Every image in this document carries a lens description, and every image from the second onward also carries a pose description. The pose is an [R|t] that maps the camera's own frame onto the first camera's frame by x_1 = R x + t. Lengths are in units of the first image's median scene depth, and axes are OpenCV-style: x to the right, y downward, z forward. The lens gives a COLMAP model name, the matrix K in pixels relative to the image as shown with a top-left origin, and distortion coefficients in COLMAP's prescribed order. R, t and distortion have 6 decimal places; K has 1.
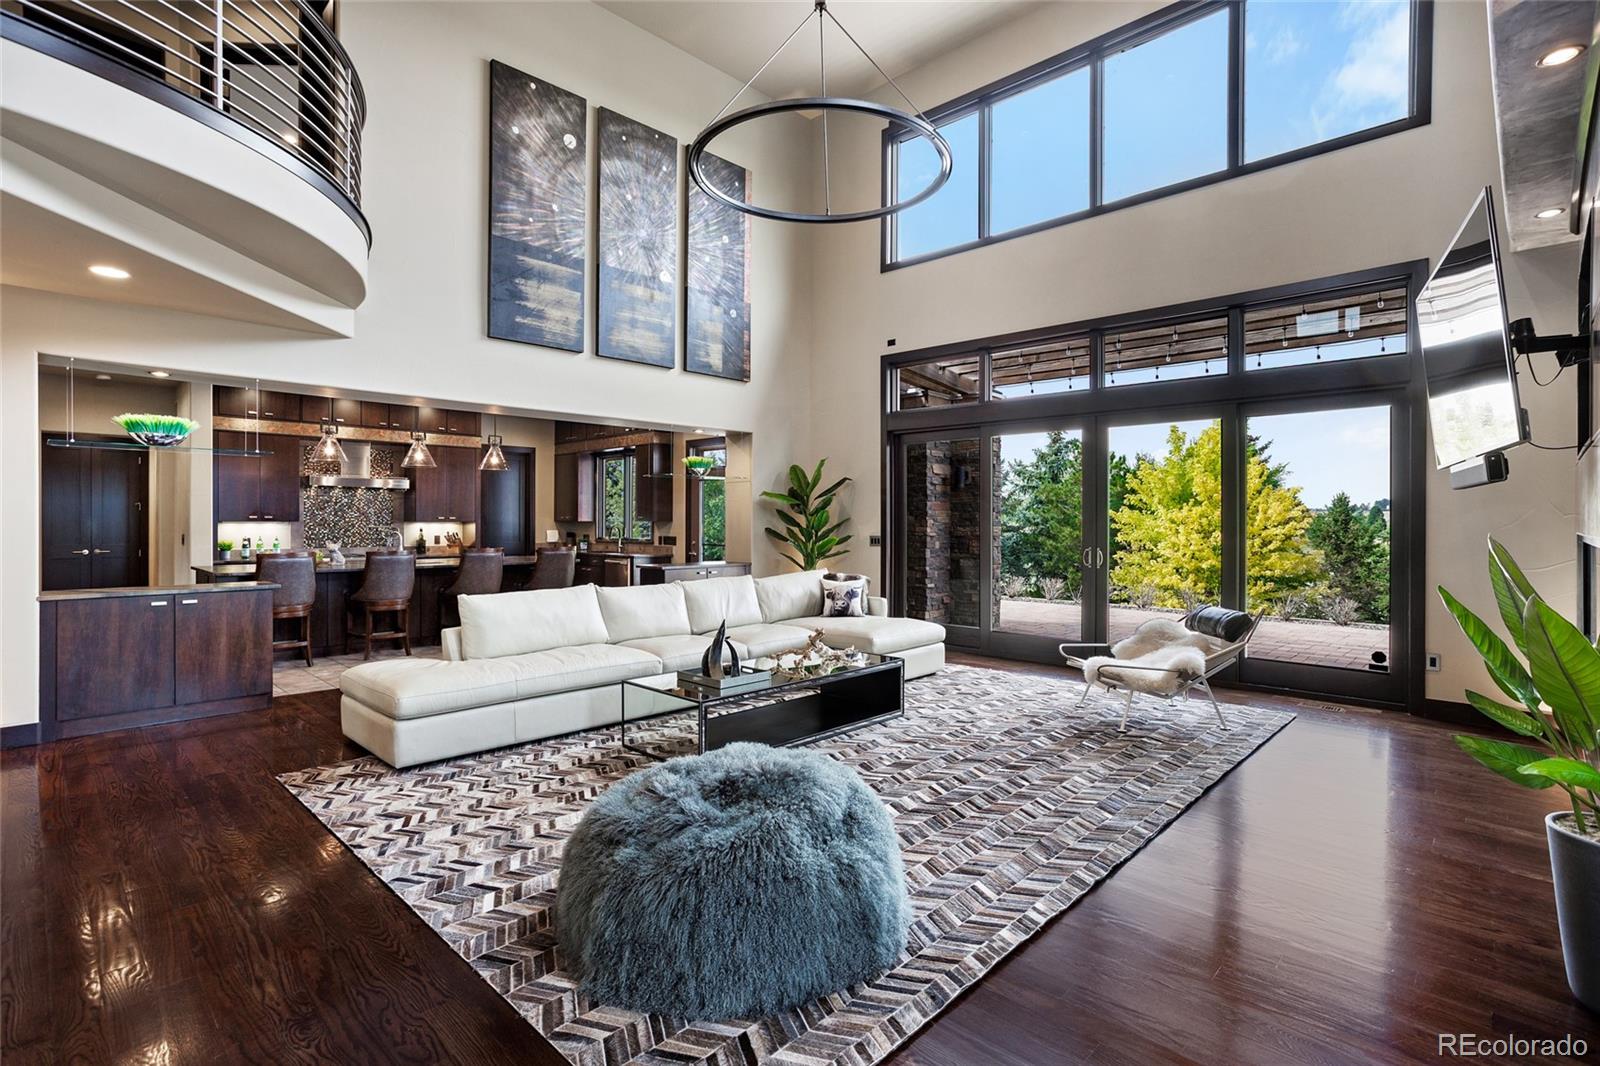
lens RADIAL K [[771.7, 0, 797.8], [0, 771.7, 518.9], [0, 0, 1]] dist [-0.032848, 0.020638]
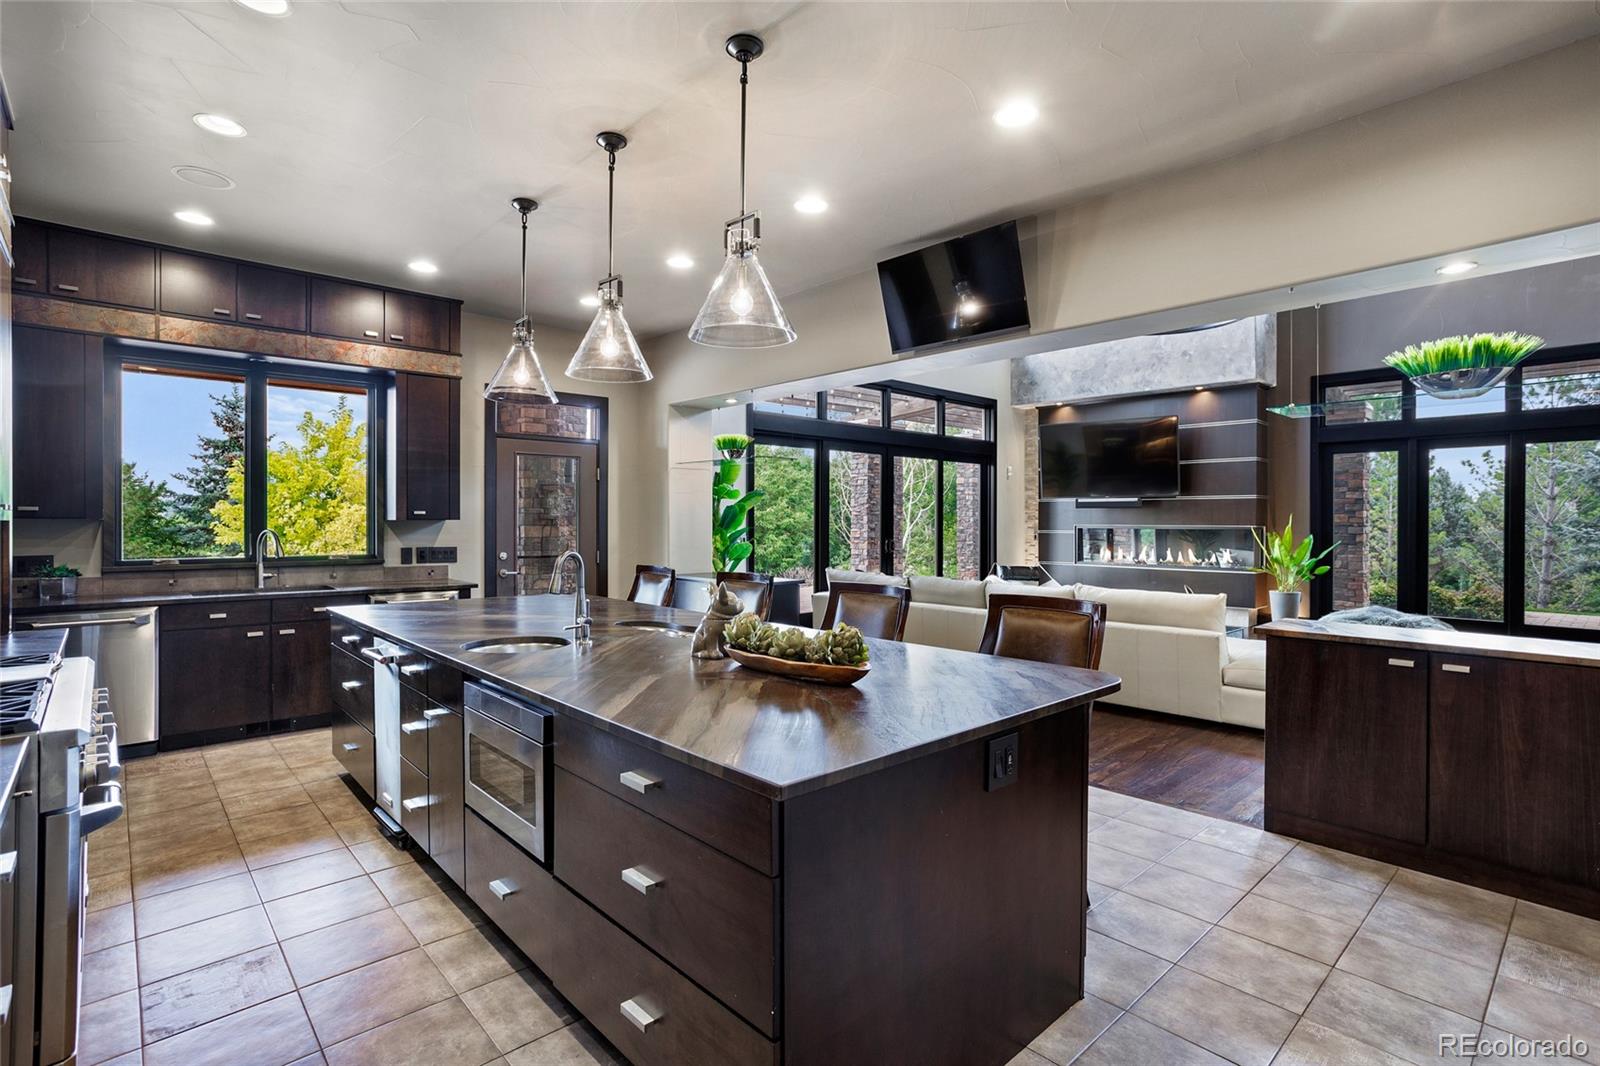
lens RADIAL K [[771.7, 0, 806.7], [0, 771.7, 519.5], [0, 0, 1]] dist [-0.032848, 0.020638]
pose [[0.052926, -0.000123, 0.998598, -1.097518], [-0.006965, 0.999976, 0.000492, 0.001340], [-0.998574, -0.006981, 0.052924, 1.113514]]
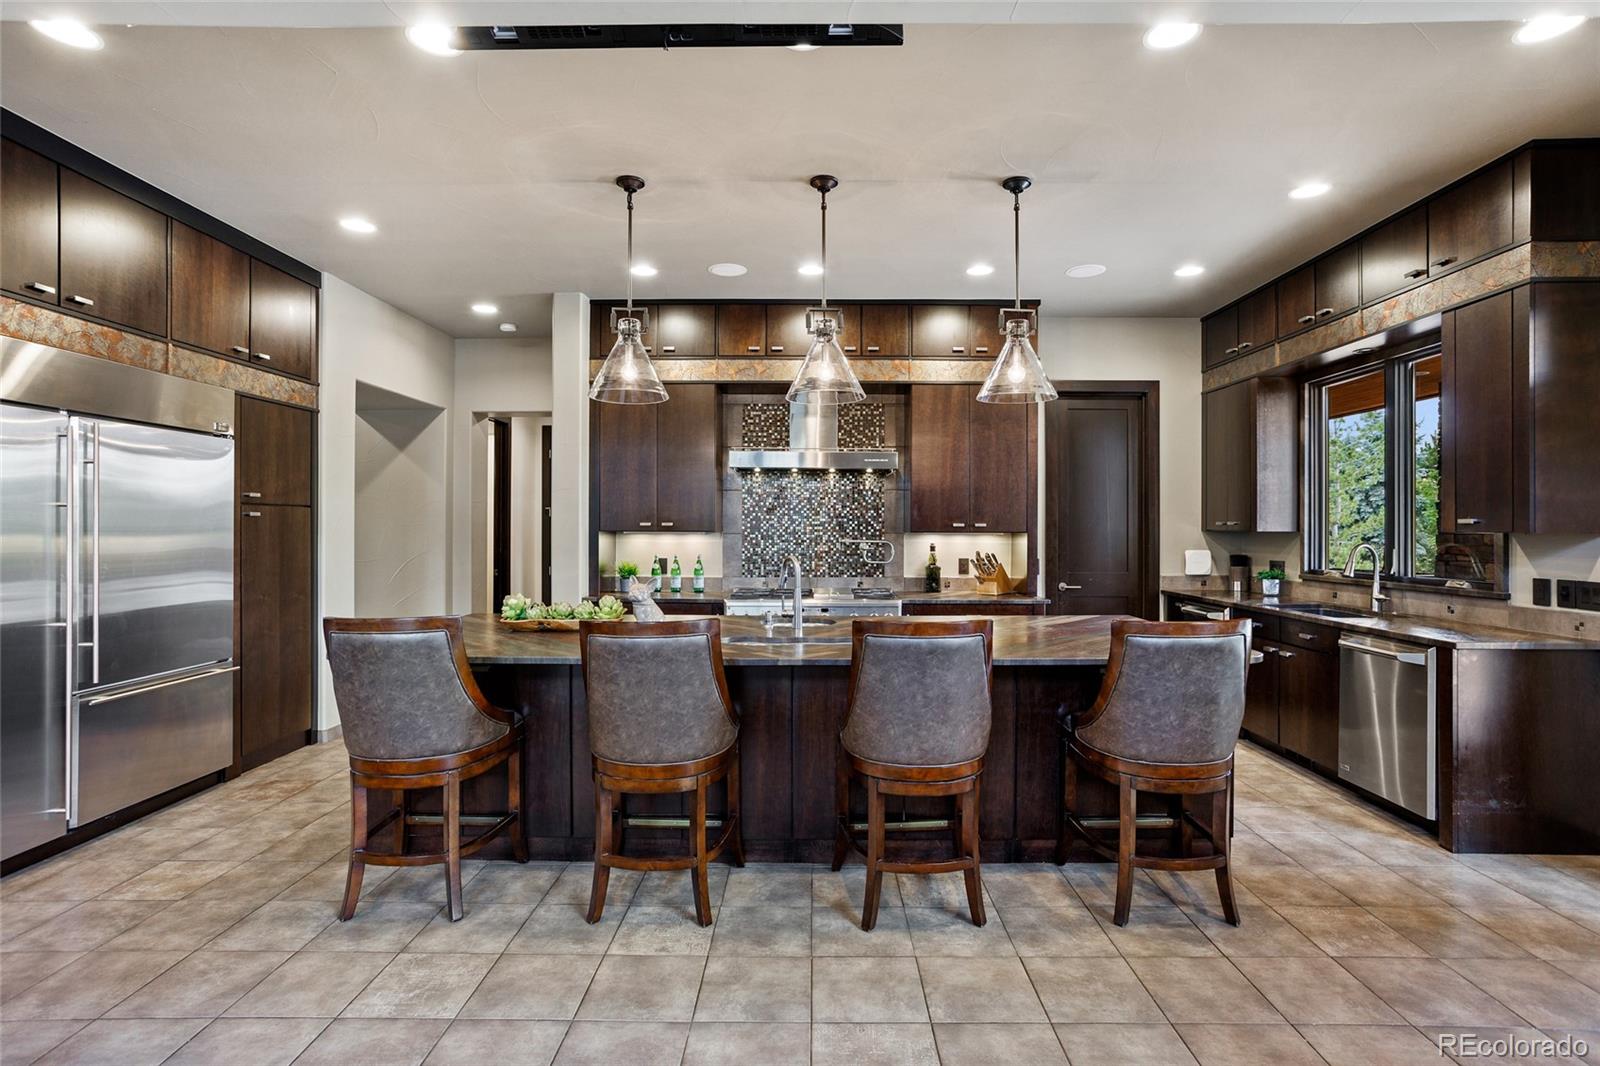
lens RADIAL K [[771.7, 0, 811.2], [0, 771.7, 526.9], [0, 0, 1]] dist [-0.032848, 0.020638]
pose [[0.693002, -0.002933, -0.720930, -0.255398], [0.003028, 0.999995, -0.001158, 0.000434], [0.720930, -0.001380, 0.693007, 0.894295]]
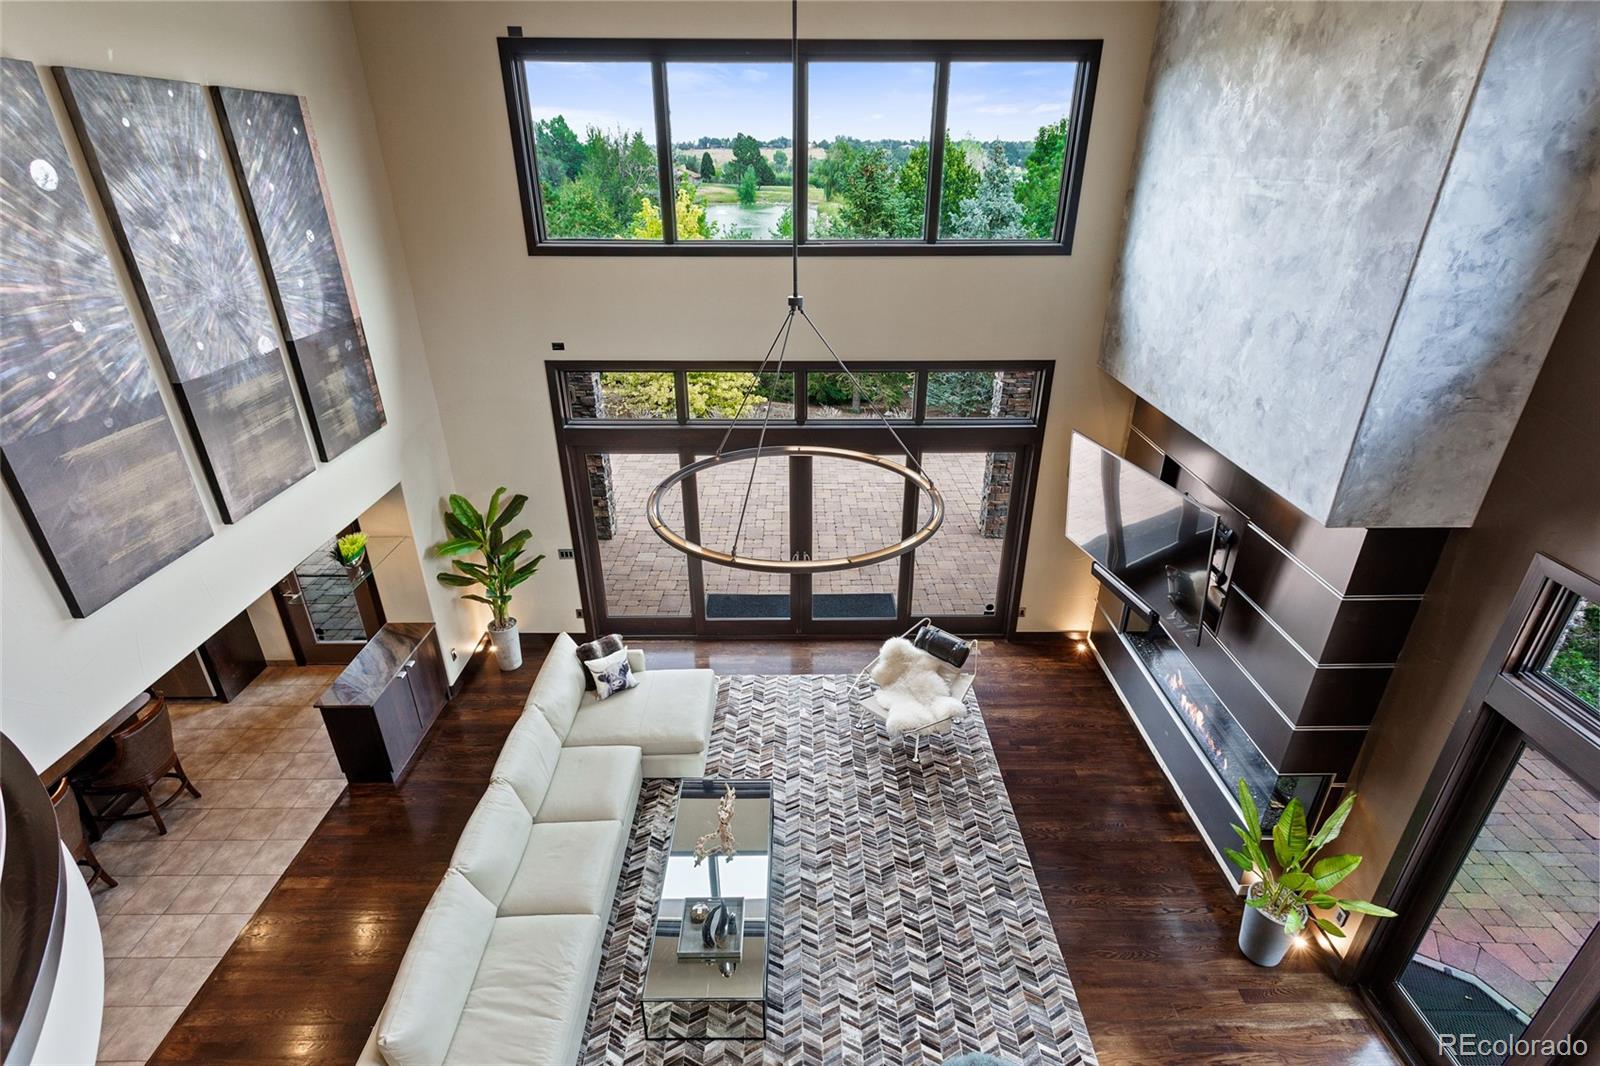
lens RADIAL K [[771.7, 0, 807.1], [0, 771.7, 528.9], [0, 0, 1]] dist [-0.032848, 0.020638]
pose [[0.712753, -0.314133, 0.627139, -0.340762], [-0.000526, 0.893866, 0.448333, -0.531723], [-0.701415, -0.319881, 0.636941, 0.274247]]
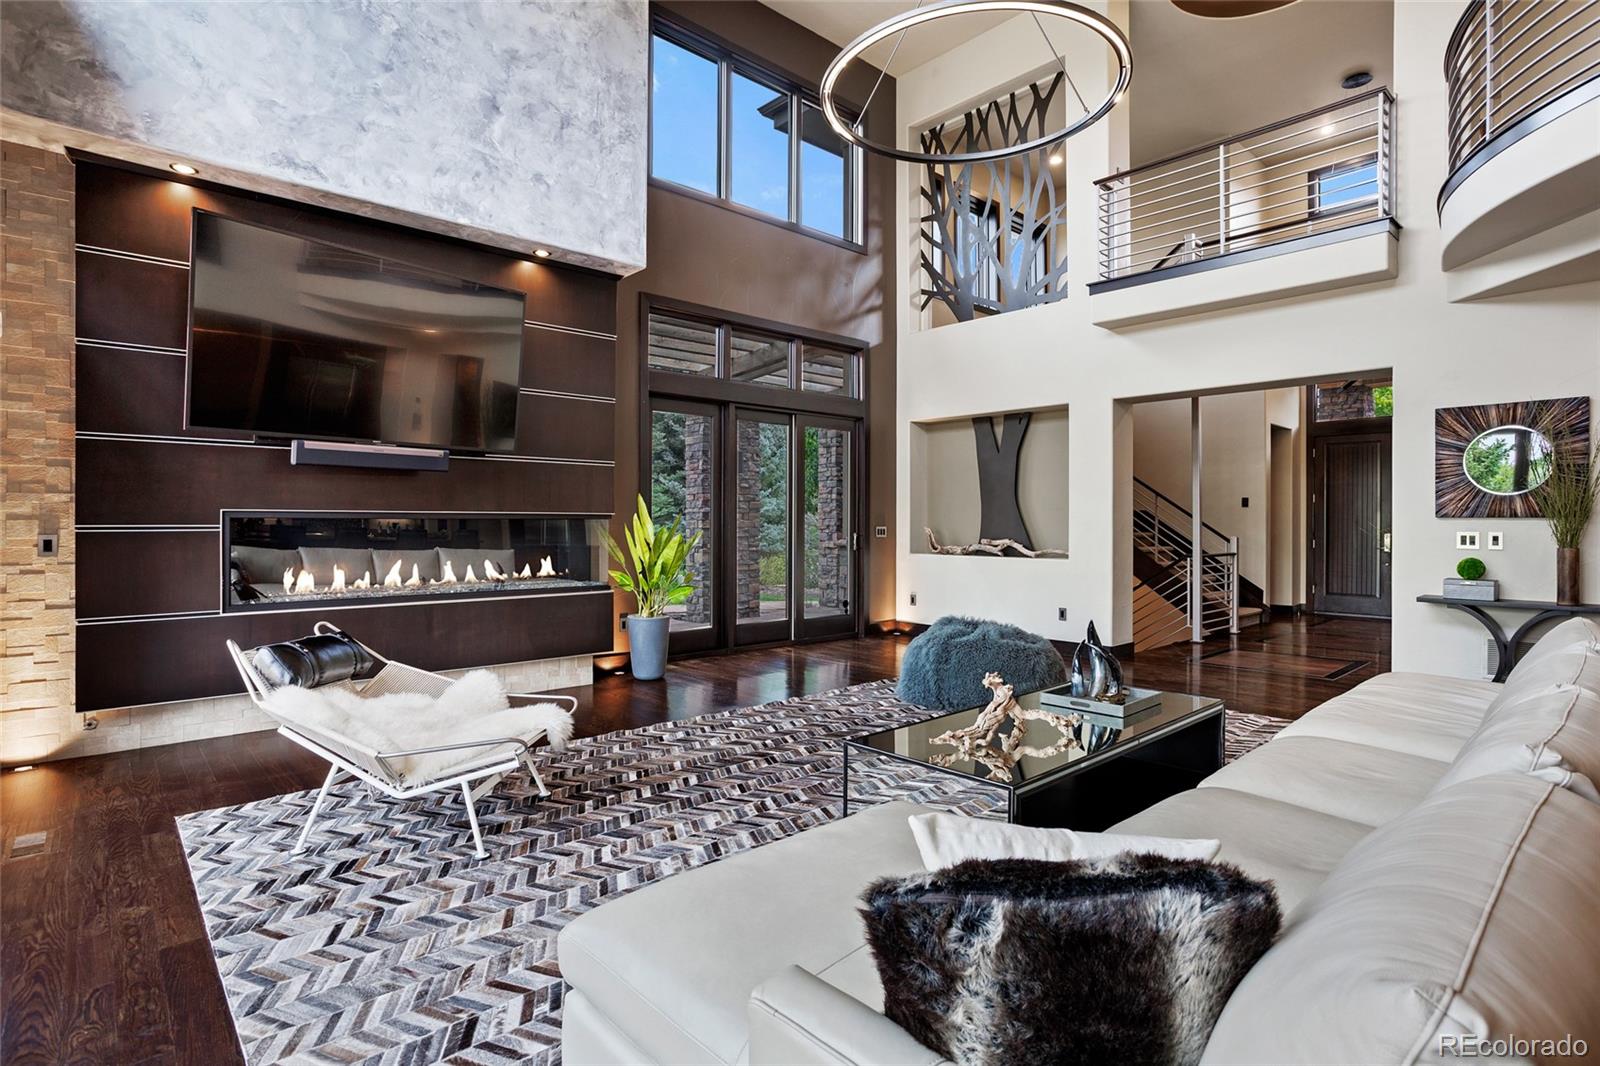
lens RADIAL K [[796.8, 0, 810.4], [0, 796.8, 525.9], [0, 0, 1]] dist [-0.047201, 0.020052]
pose [[-0.998526, -0.004445, 0.054097, 0.103376], [-0.004345, 0.999989, 0.001961, 0.020624], [-0.054105, 0.001723, -0.998534, 1.234724]]
